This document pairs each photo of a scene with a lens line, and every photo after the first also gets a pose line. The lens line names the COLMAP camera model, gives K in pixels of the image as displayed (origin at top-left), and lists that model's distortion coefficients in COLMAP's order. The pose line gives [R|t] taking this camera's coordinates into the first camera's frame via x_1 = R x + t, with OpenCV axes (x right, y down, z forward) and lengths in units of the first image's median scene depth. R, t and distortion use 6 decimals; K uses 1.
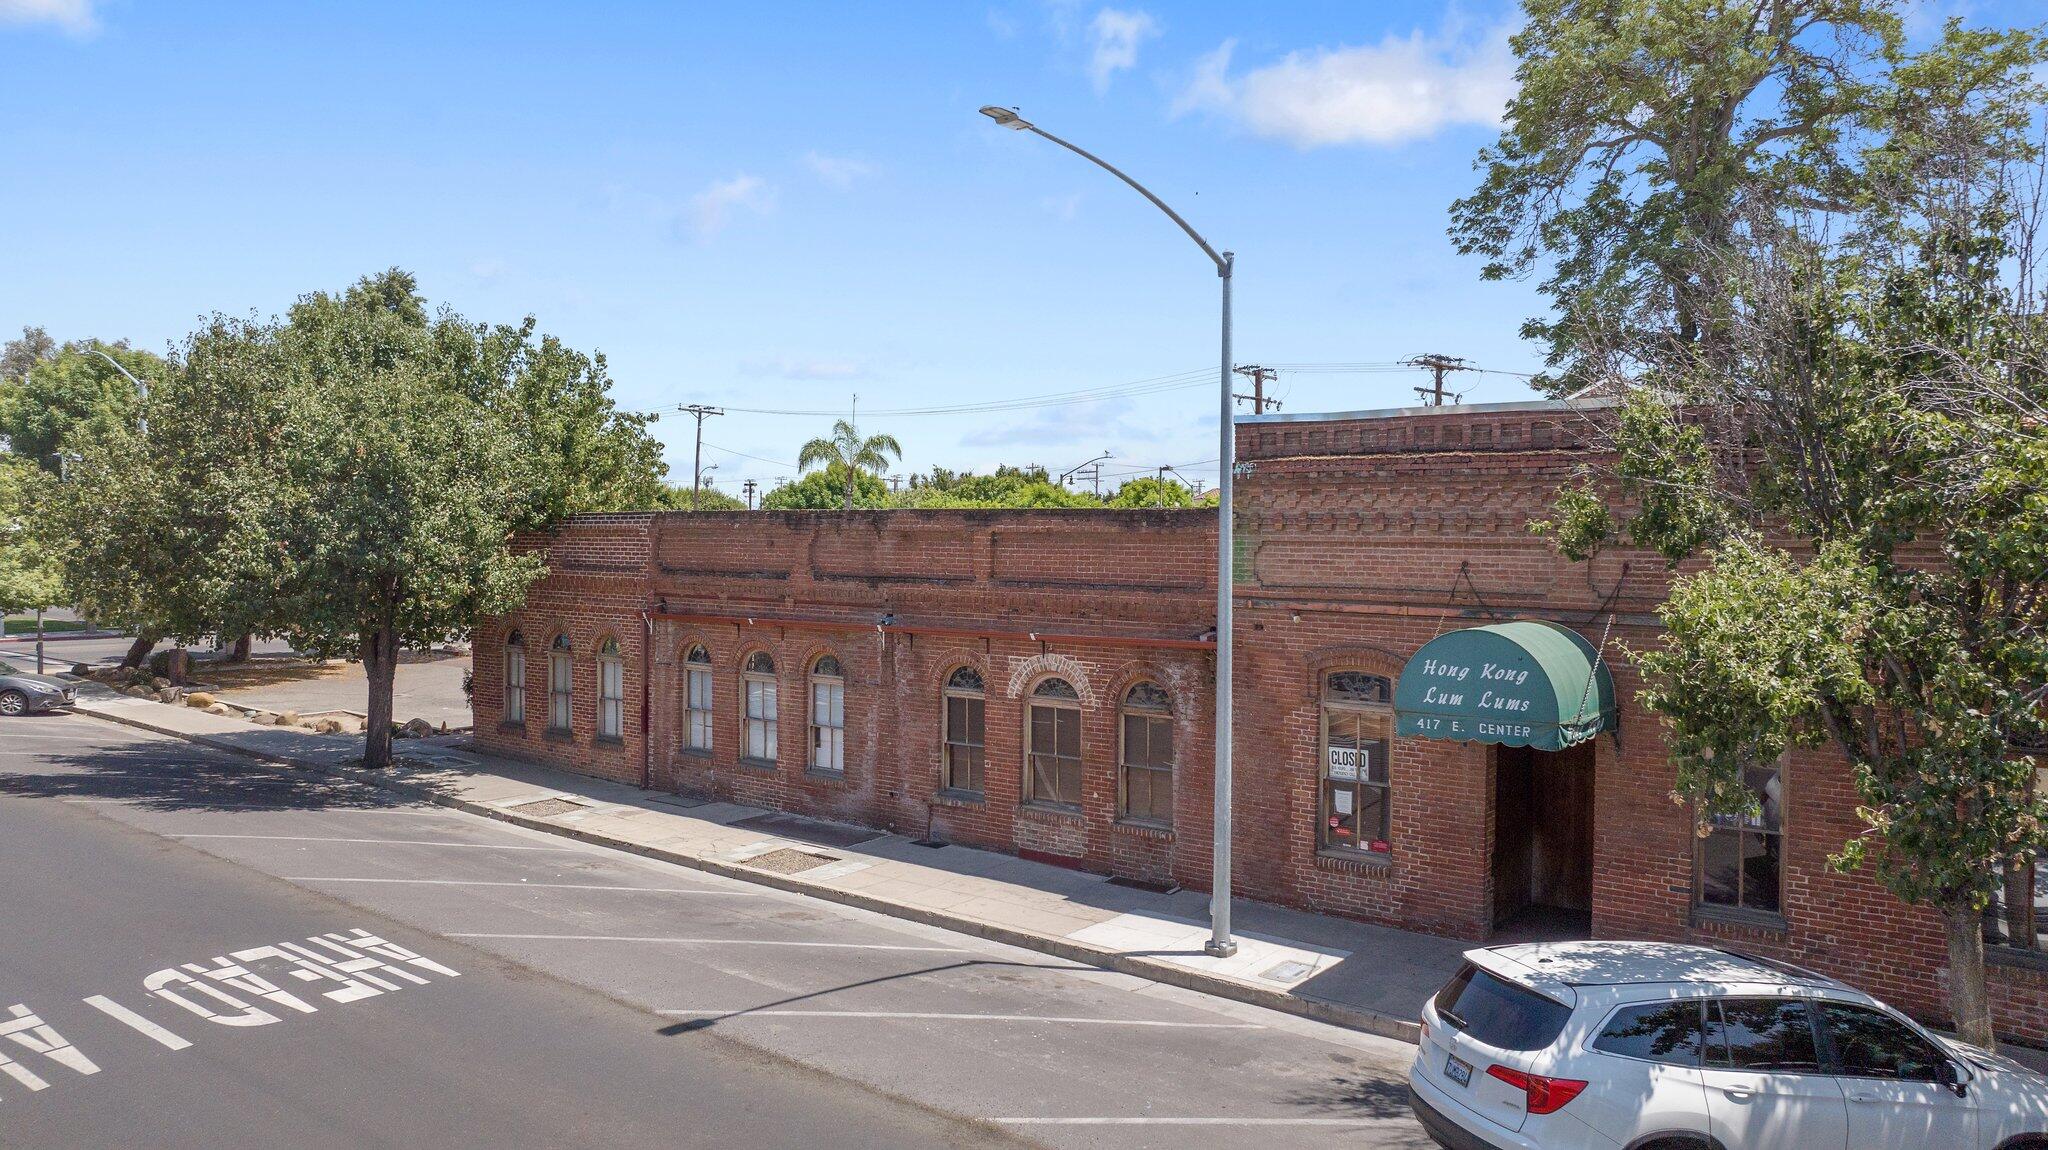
lens RADIAL K [[1439.3, 0, 1022.2], [0, 1439.3, 565.3], [0, 0, 1]] dist [-0.009606, -0.003389]
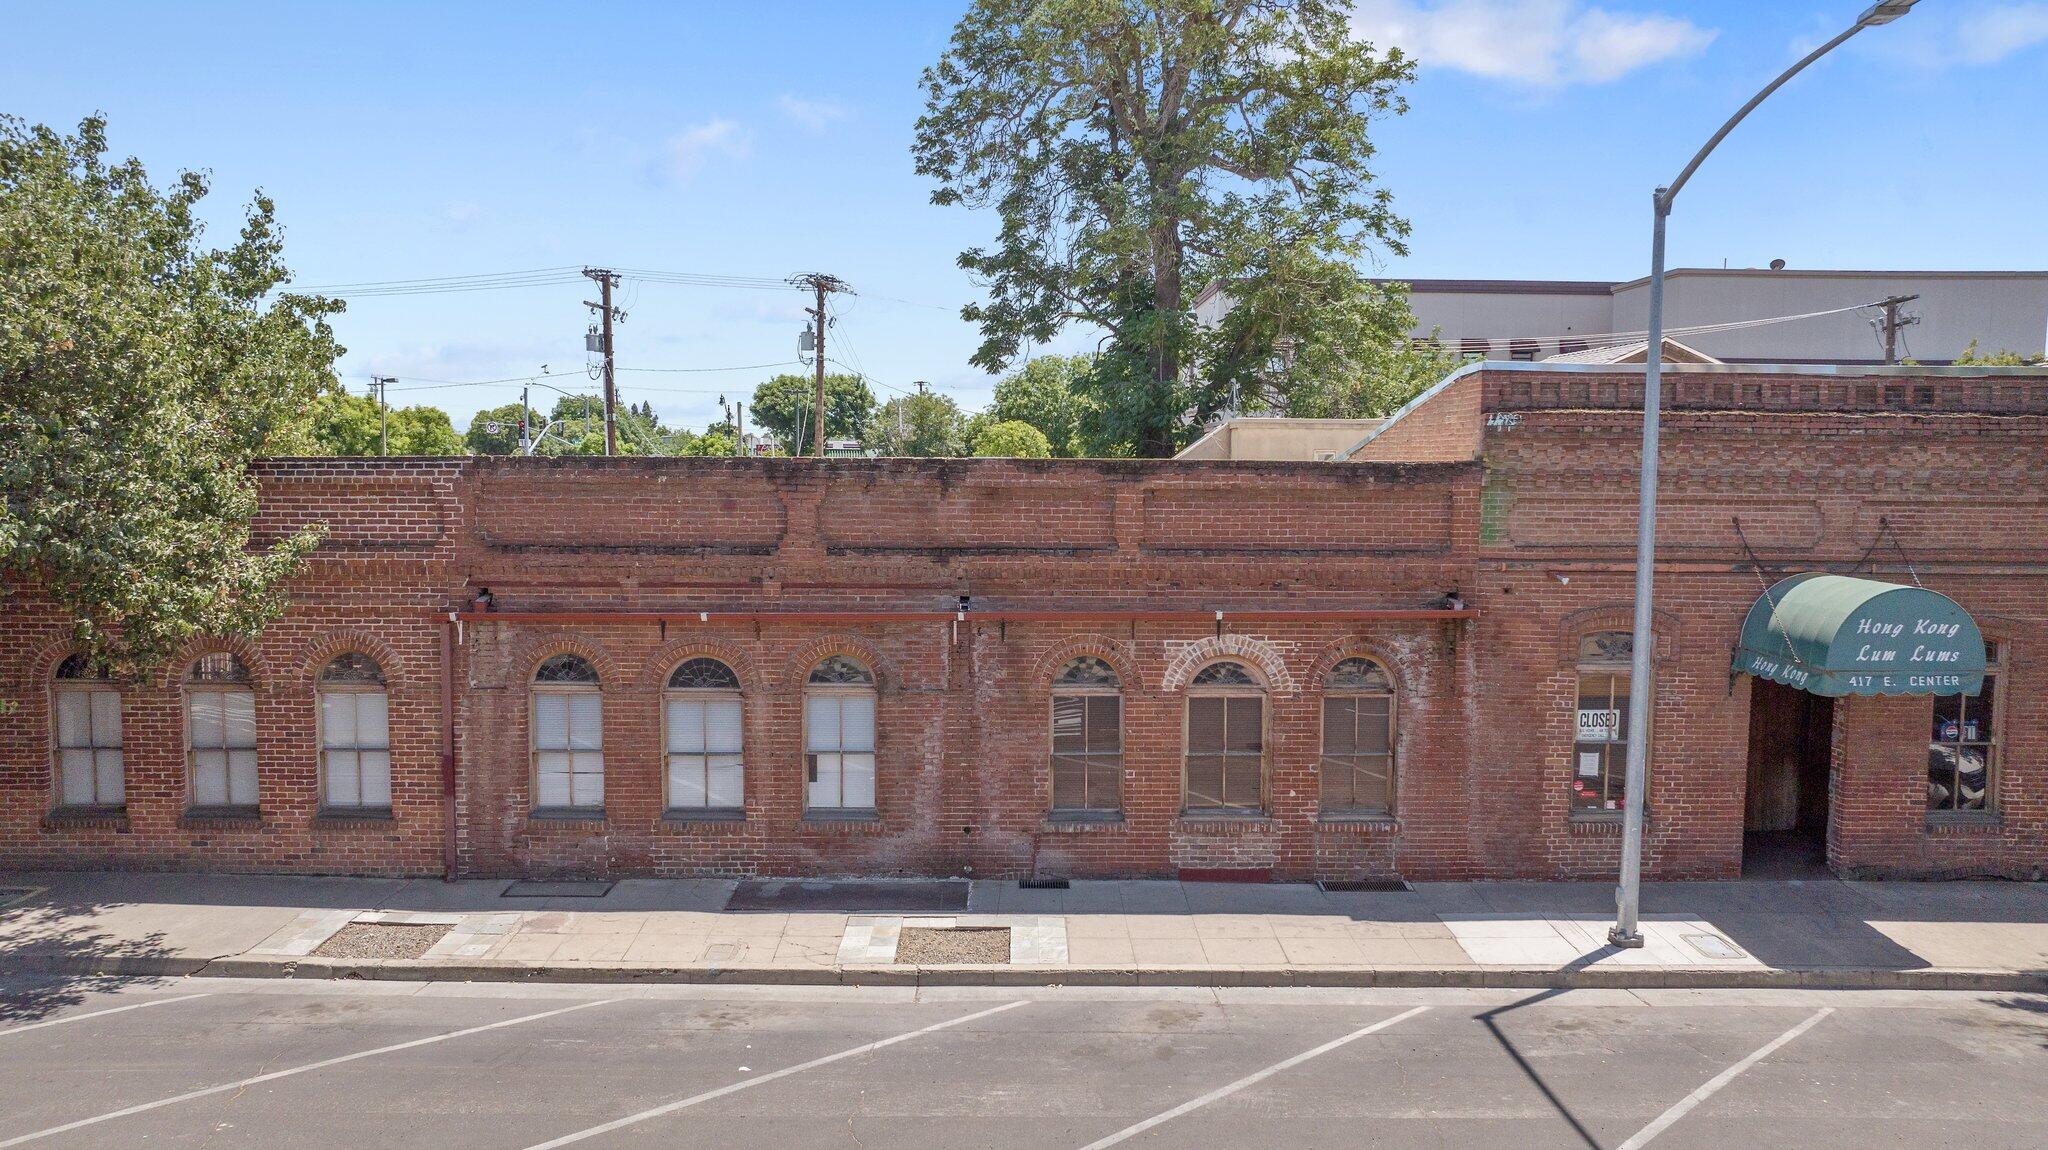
lens RADIAL K [[1445.8, 0, 1028.4], [0, 1445.8, 570.3], [0, 0, 1]] dist [-0.012891, -0.007159]
pose [[0.773380, -0.053198, 0.631707, -0.631931], [0.013518, 0.997630, 0.067463, -0.035698], [-0.633799, -0.043635, 0.772266, 0.449548]]
